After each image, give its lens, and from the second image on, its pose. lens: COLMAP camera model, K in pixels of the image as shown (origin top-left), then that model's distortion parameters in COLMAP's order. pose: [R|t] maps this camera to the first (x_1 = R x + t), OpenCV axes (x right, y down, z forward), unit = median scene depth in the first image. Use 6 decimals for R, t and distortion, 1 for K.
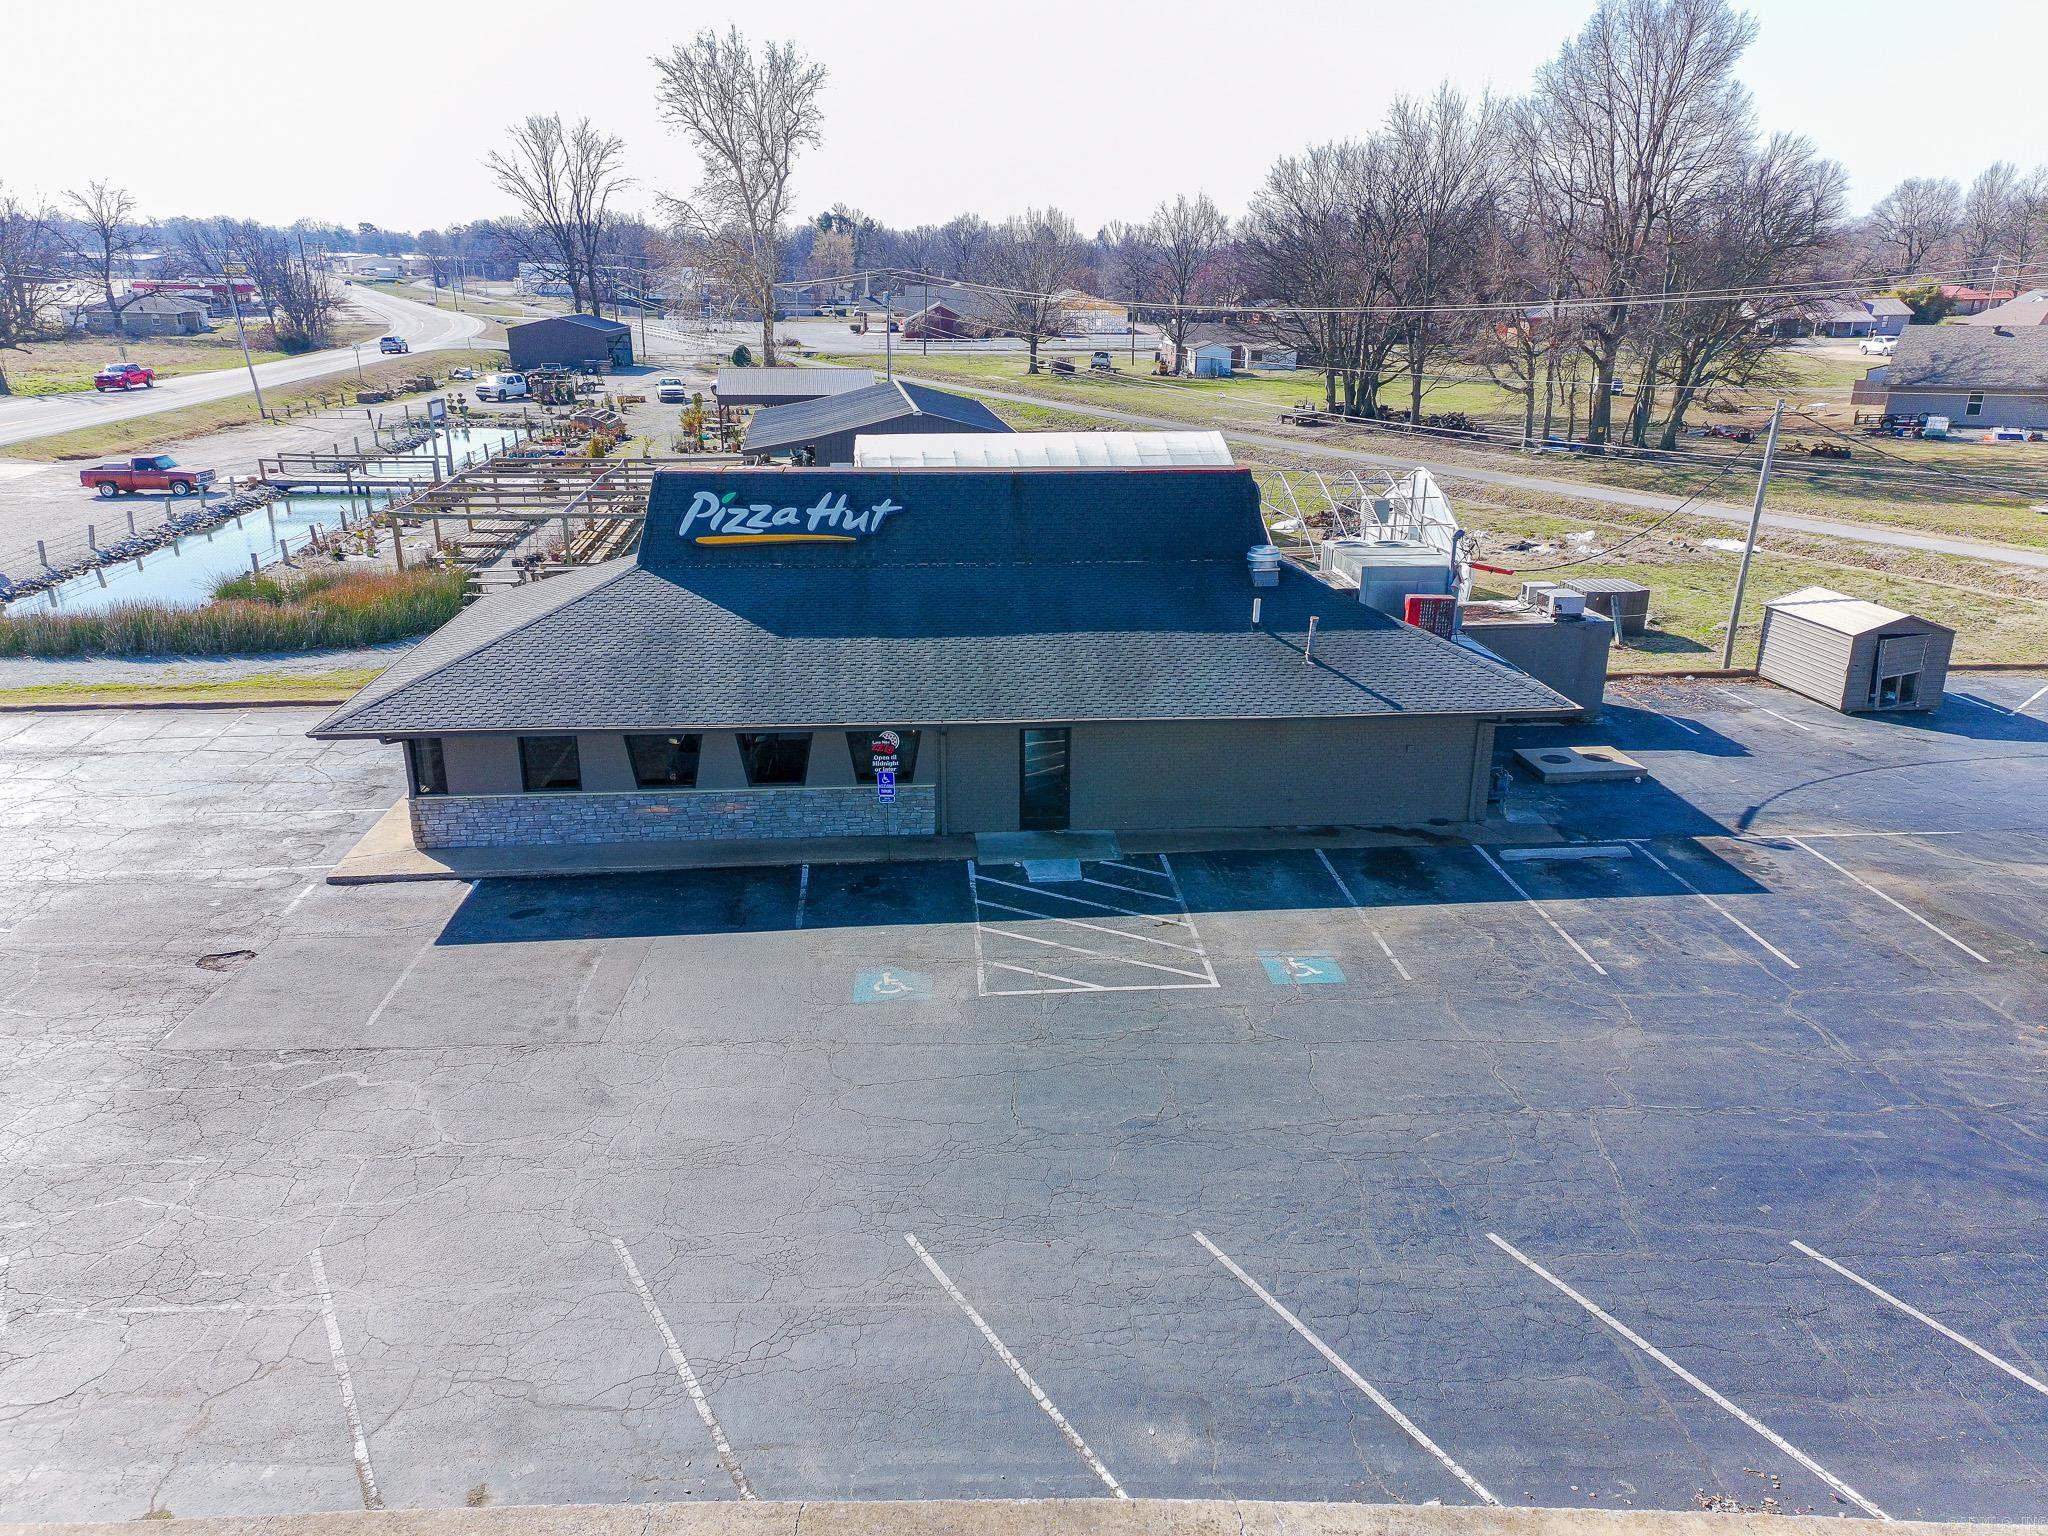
lens RADIAL K [[1485.9, 0, 1037.4], [0, 1485.9, 756.6], [0, 0, 1]] dist [0.121587, -0.039994]
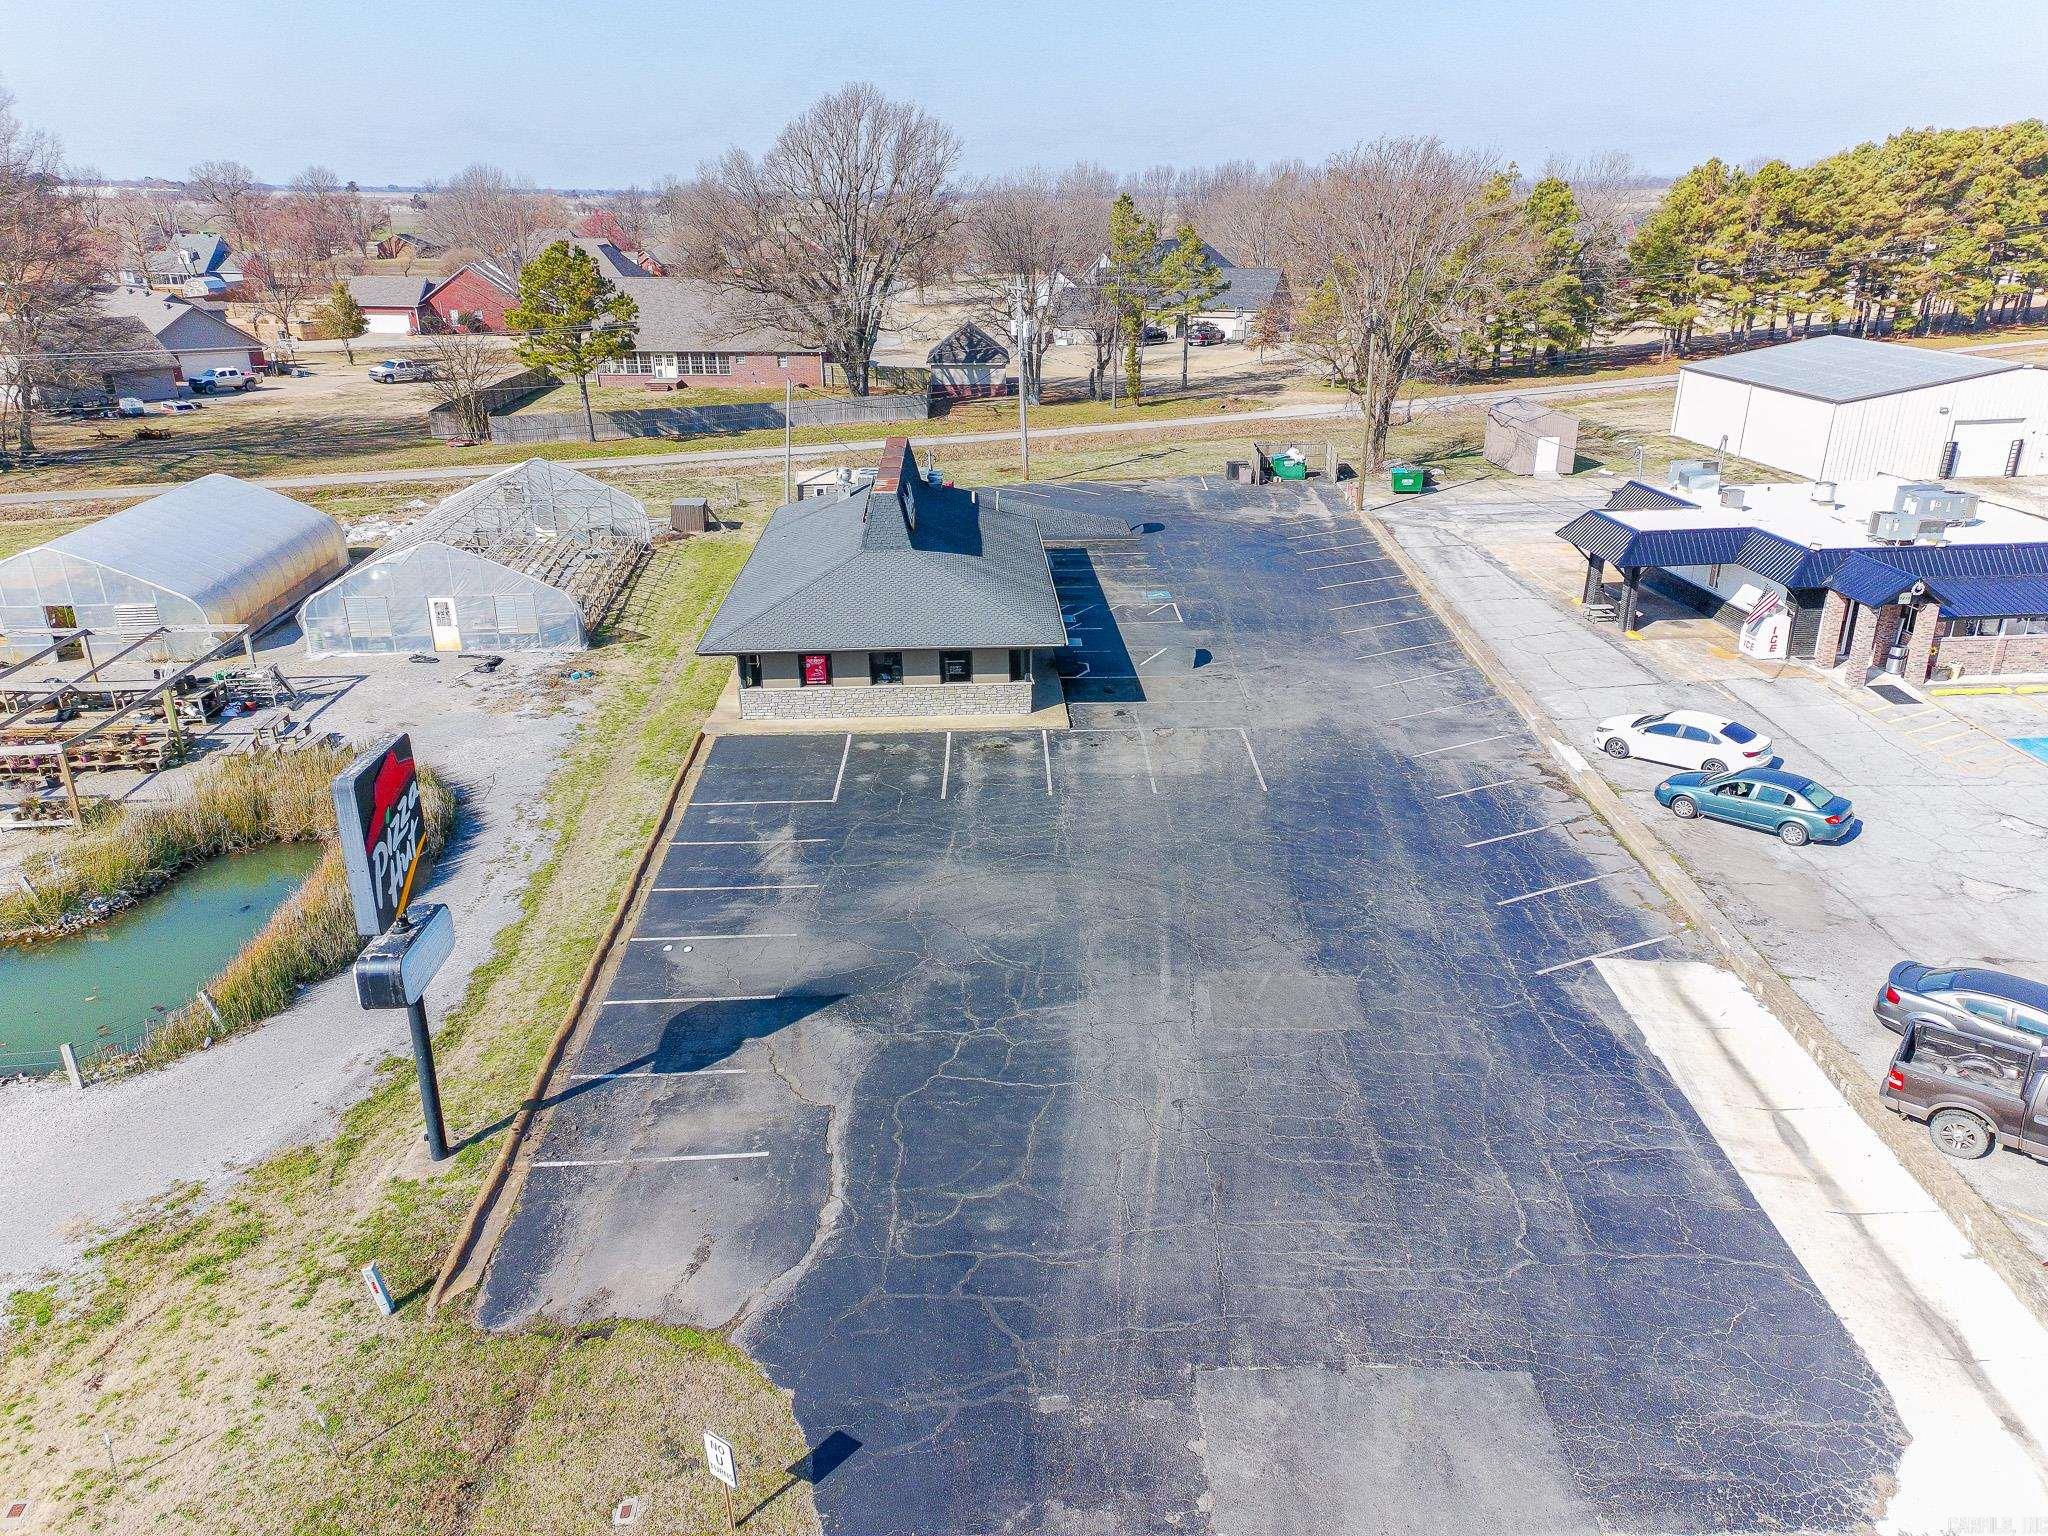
lens RADIAL K [[1485.9, 0, 1037.4], [0, 1485.9, 756.6], [0, 0, 1]] dist [0.121587, -0.039994]
pose [[0.034786, -0.355111, 0.934177, -1.938499], [0.319085, 0.889766, 0.326347, -0.430969], [-0.947088, 0.286729, 0.144262, 0.728793]]
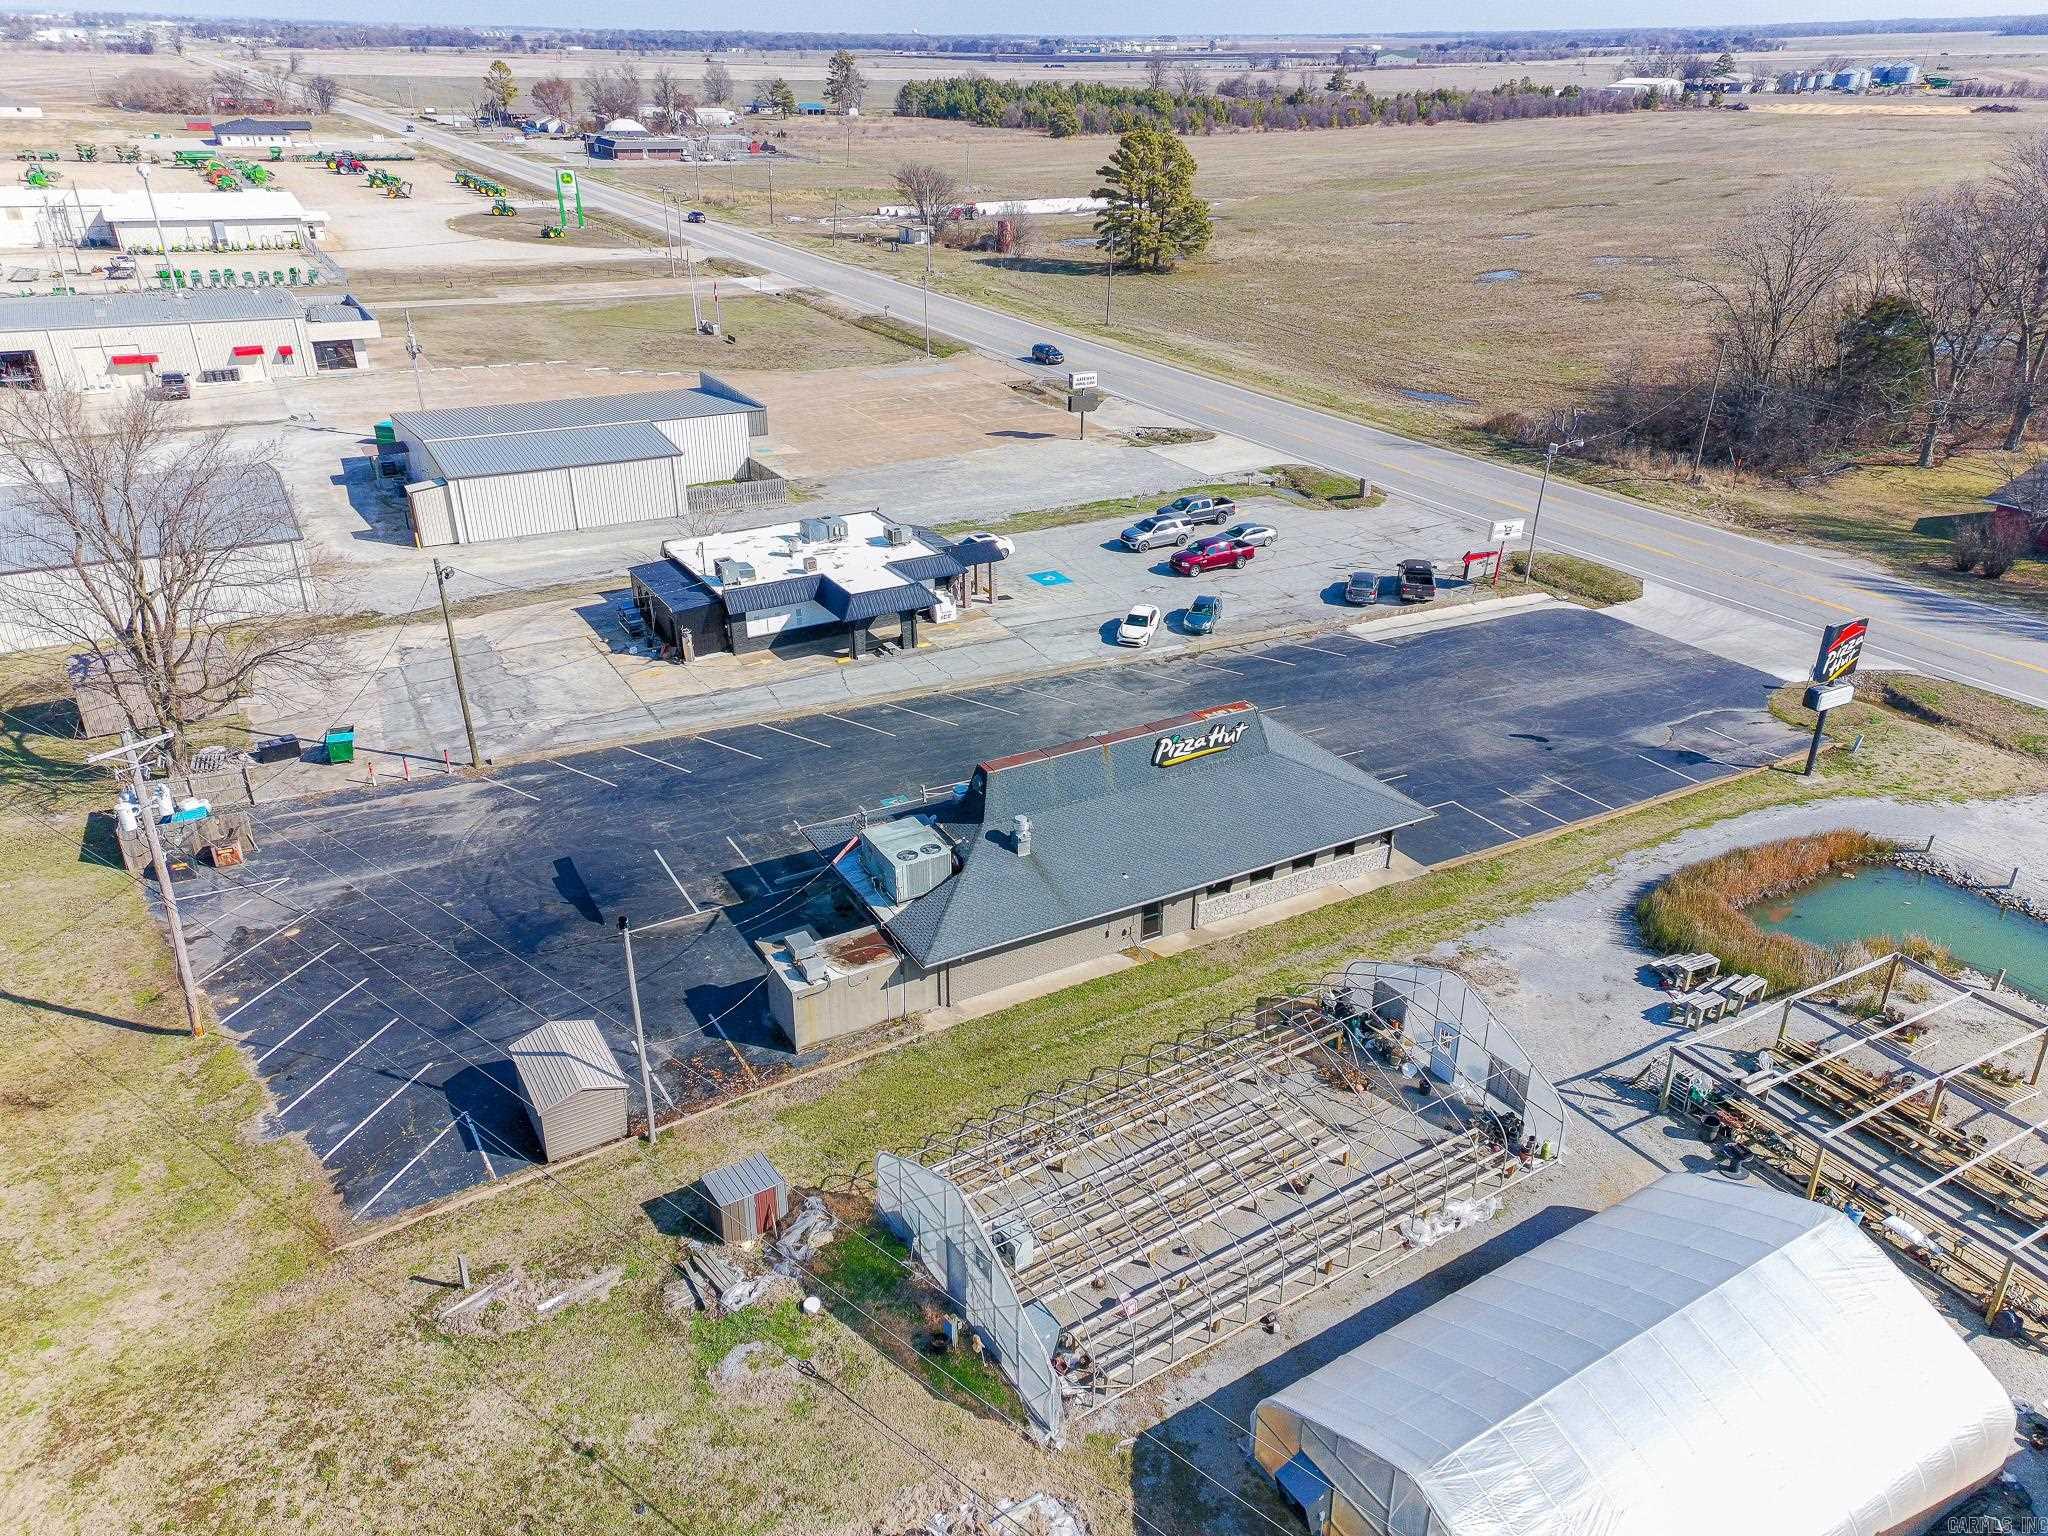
lens RADIAL K [[1485.9, 0, 1037.4], [0, 1485.9, 756.6], [0, 0, 1]] dist [0.121587, -0.039994]
pose [[-0.910025, 0.170335, -0.377942, 0.793593], [-0.137088, 0.736743, 0.662130, -1.469851], [0.391230, 0.654367, -0.647104, 2.315082]]
